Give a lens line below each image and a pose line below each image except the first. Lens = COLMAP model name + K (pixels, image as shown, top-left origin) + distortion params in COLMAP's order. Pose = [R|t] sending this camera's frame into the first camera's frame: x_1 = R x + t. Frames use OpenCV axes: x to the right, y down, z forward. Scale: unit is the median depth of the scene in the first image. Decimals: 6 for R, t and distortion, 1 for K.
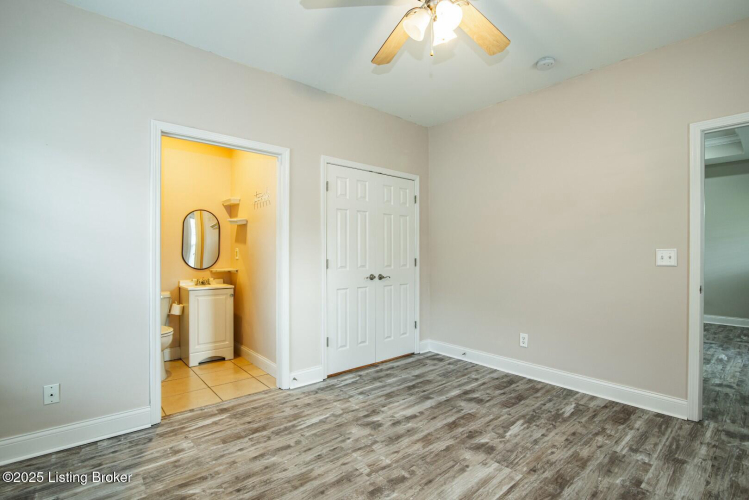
lens RADIAL K [[358.2, 0, 364.9], [0, 358.2, 255.5], [0, 0, 1]] dist [-0.017364, 0.000245]
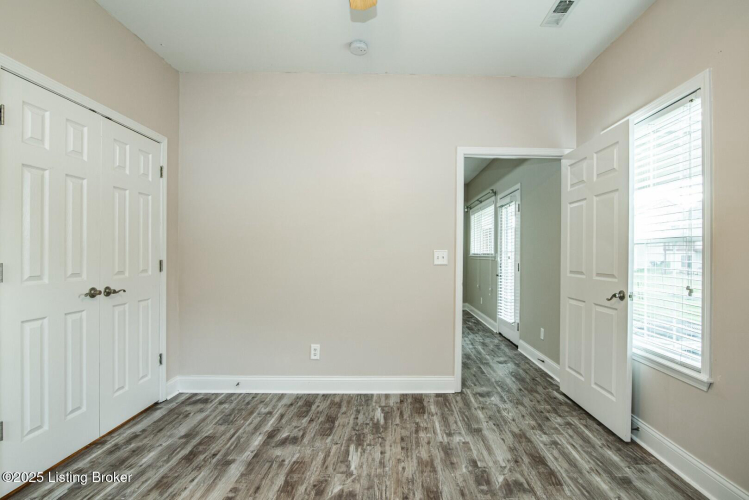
lens RADIAL K [[384.3, 0, 375.3], [0, 384.3, 253.8], [0, 0, 1]] dist [-0.018470, -0.000336]
pose [[0.621972, 0.002550, 0.783035, -0.221939], [-0.000859, 0.999996, -0.002575, -0.002325], [-0.783039, 0.000928, 0.621972, 0.320201]]
